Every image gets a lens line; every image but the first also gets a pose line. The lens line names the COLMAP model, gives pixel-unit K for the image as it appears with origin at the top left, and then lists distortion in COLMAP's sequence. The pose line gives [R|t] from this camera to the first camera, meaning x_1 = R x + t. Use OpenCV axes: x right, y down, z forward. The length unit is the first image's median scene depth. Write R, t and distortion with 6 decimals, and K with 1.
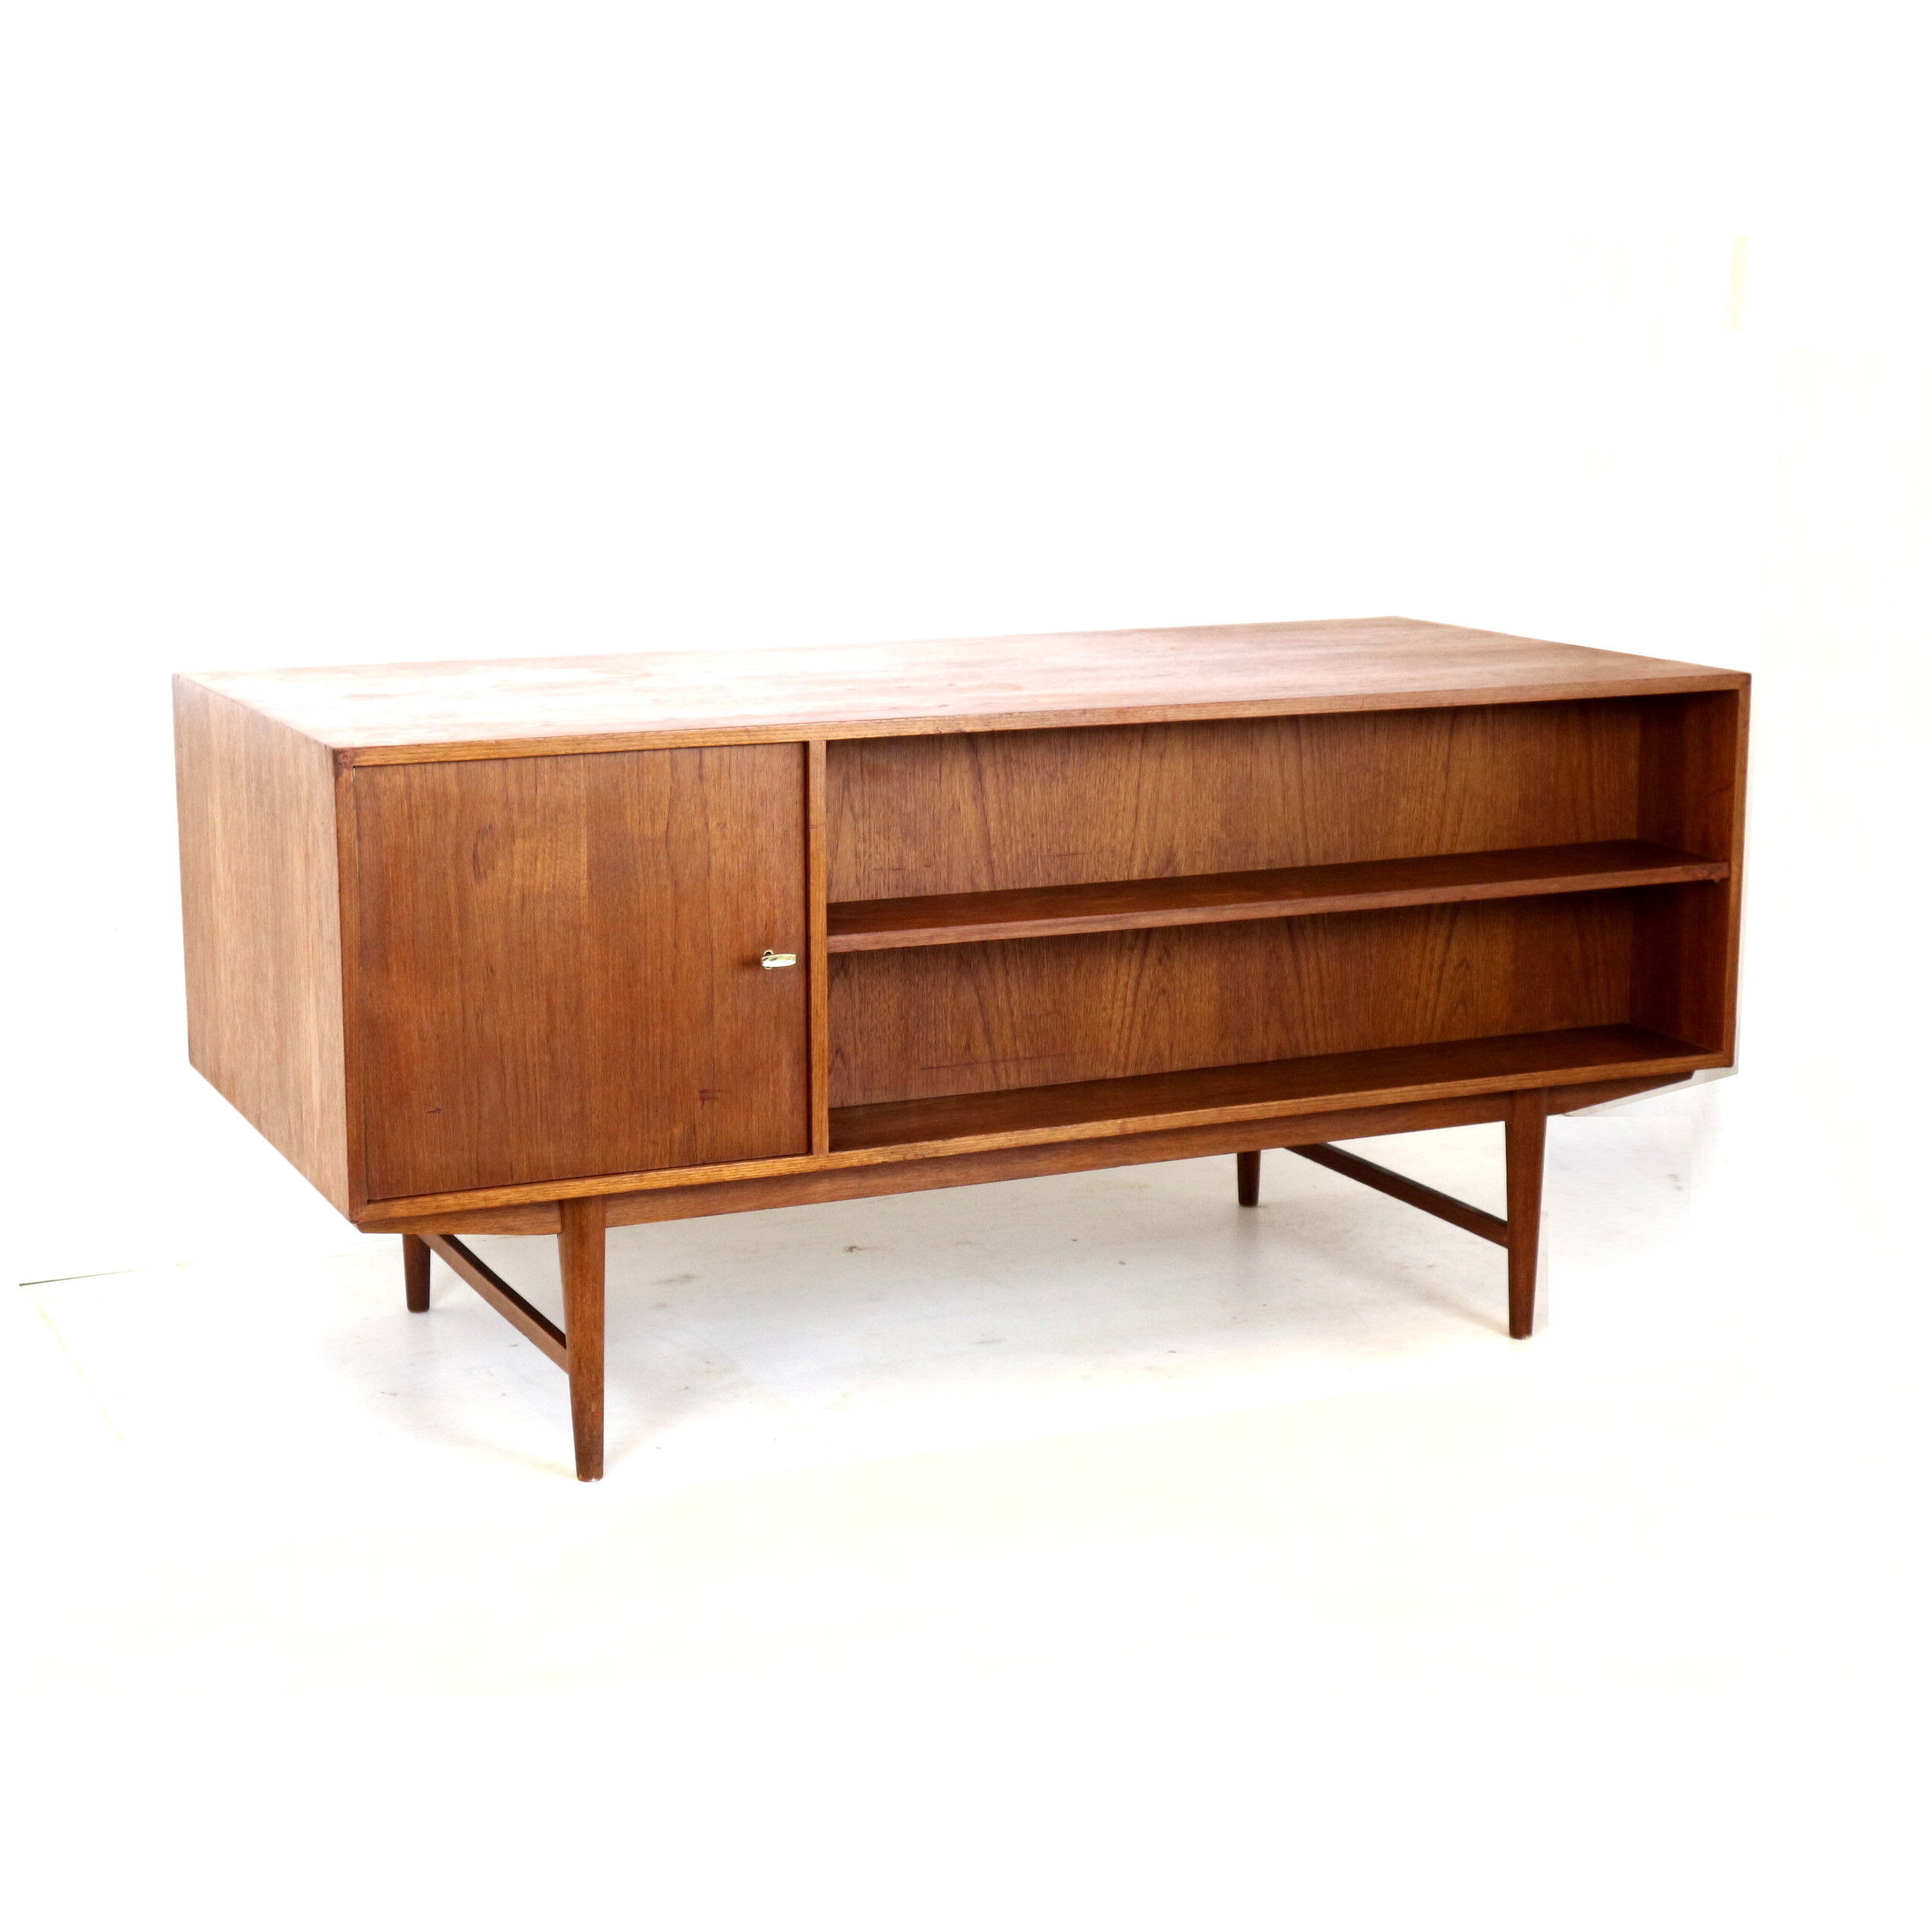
lens RADIAL K [[3171.6, 0, 966.0], [0, 3171.6, 966.0], [0, 0, 1]] dist [-0.041187, -0.079077]
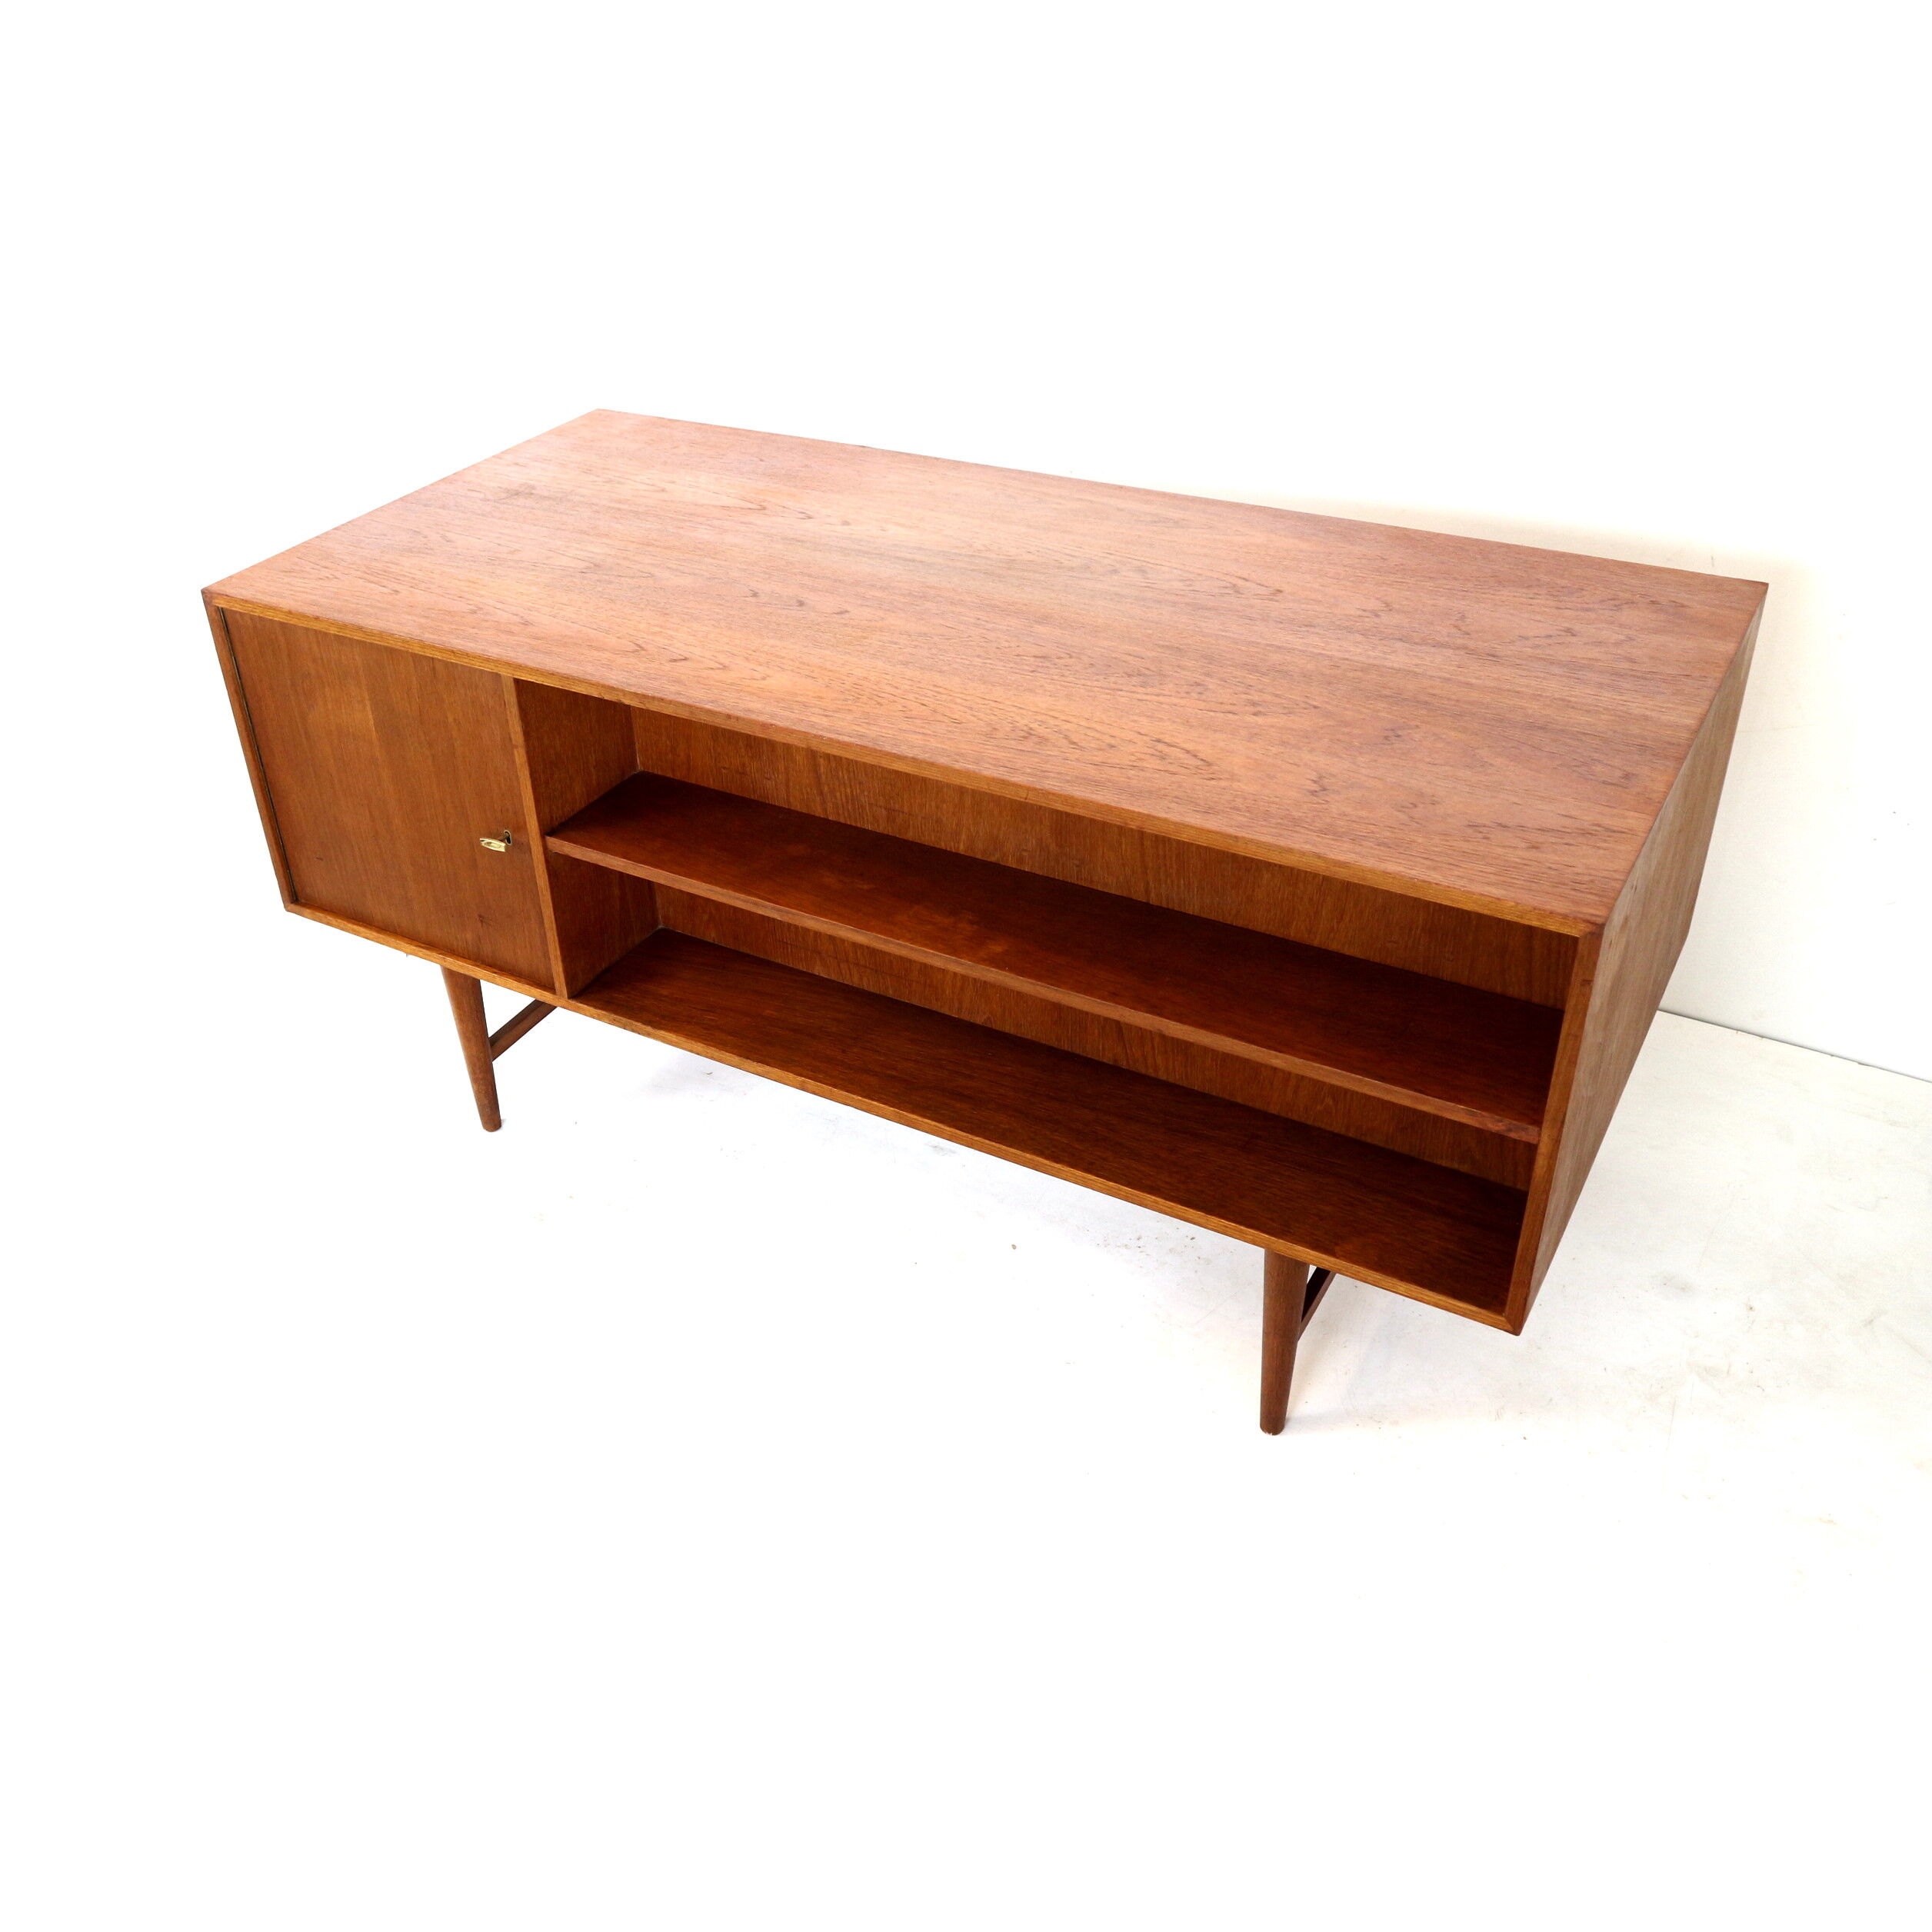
lens RADIAL K [[1830.6, 0, 966.0], [0, 1830.6, 966.0], [0, 0, 1]] dist [-0.084670, -0.004886]
pose [[0.576240, 0.444683, -0.685715, 0.513555], [-0.122048, 0.876433, 0.465800, -0.292464], [0.808116, -0.184722, 0.559308, 0.761191]]
